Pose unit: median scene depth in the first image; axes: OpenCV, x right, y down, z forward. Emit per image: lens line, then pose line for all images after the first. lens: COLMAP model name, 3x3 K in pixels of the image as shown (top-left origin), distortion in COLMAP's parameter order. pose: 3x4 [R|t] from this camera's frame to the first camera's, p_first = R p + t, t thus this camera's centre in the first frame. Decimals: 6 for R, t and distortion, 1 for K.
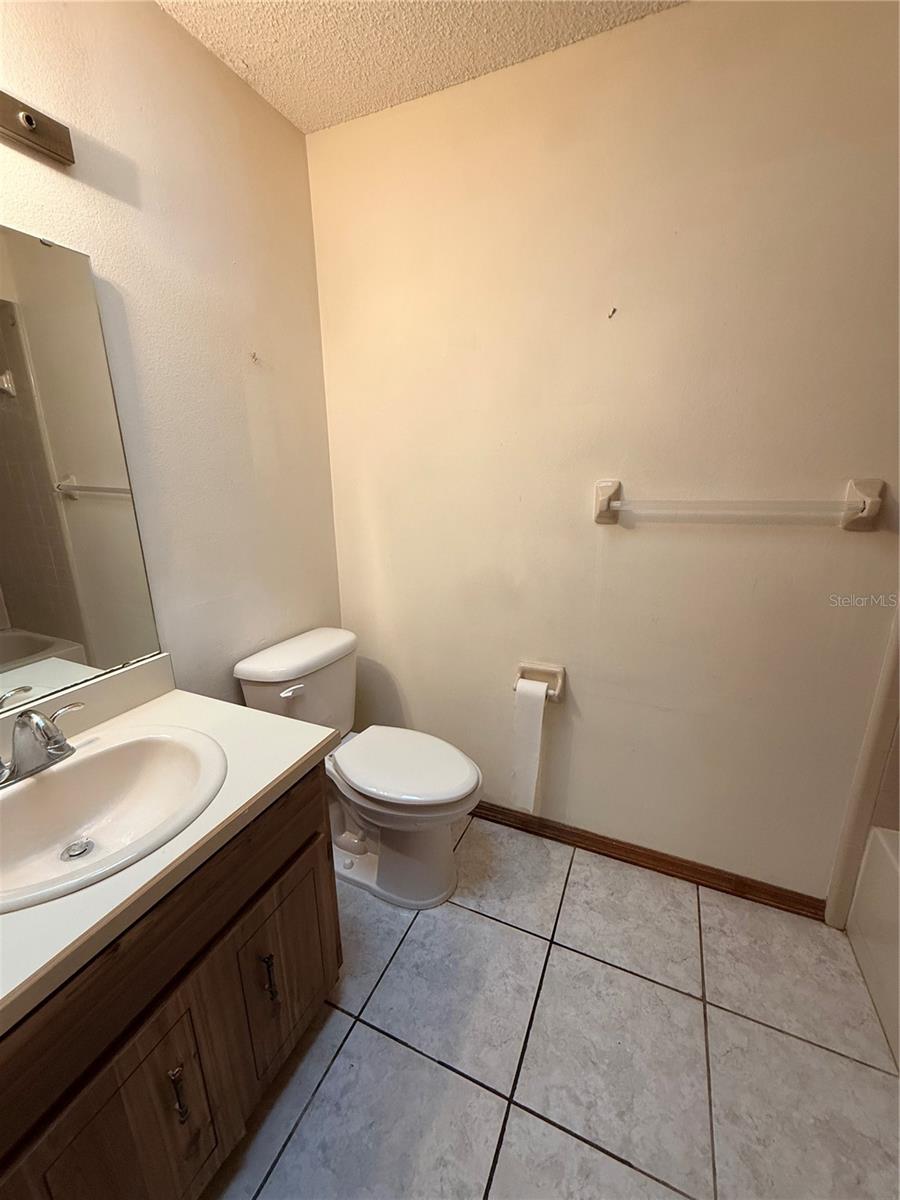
lens RADIAL K [[475.9, 0, 450.0], [0, 475.9, 600.0], [0, 0, 1]] dist [0.000336, 0.000042]
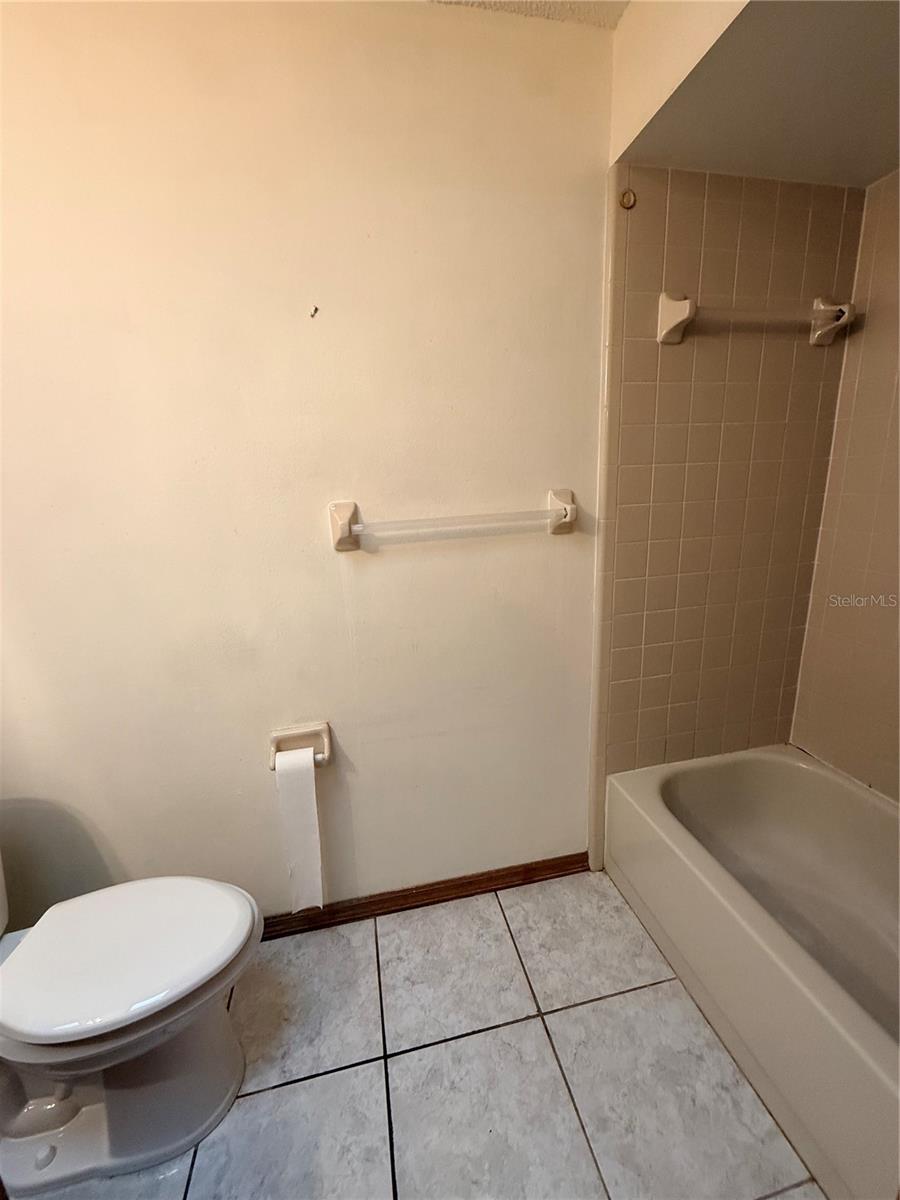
lens RADIAL K [[475.9, 0, 450.0], [0, 475.9, 600.0], [0, 0, 1]] dist [0.000336, 0.000042]
pose [[0.805516, -0.164590, 0.569258, -0.033801], [0.194640, 0.980841, 0.008171, -0.039954], [-0.559696, 0.104219, 0.822118, 0.173599]]
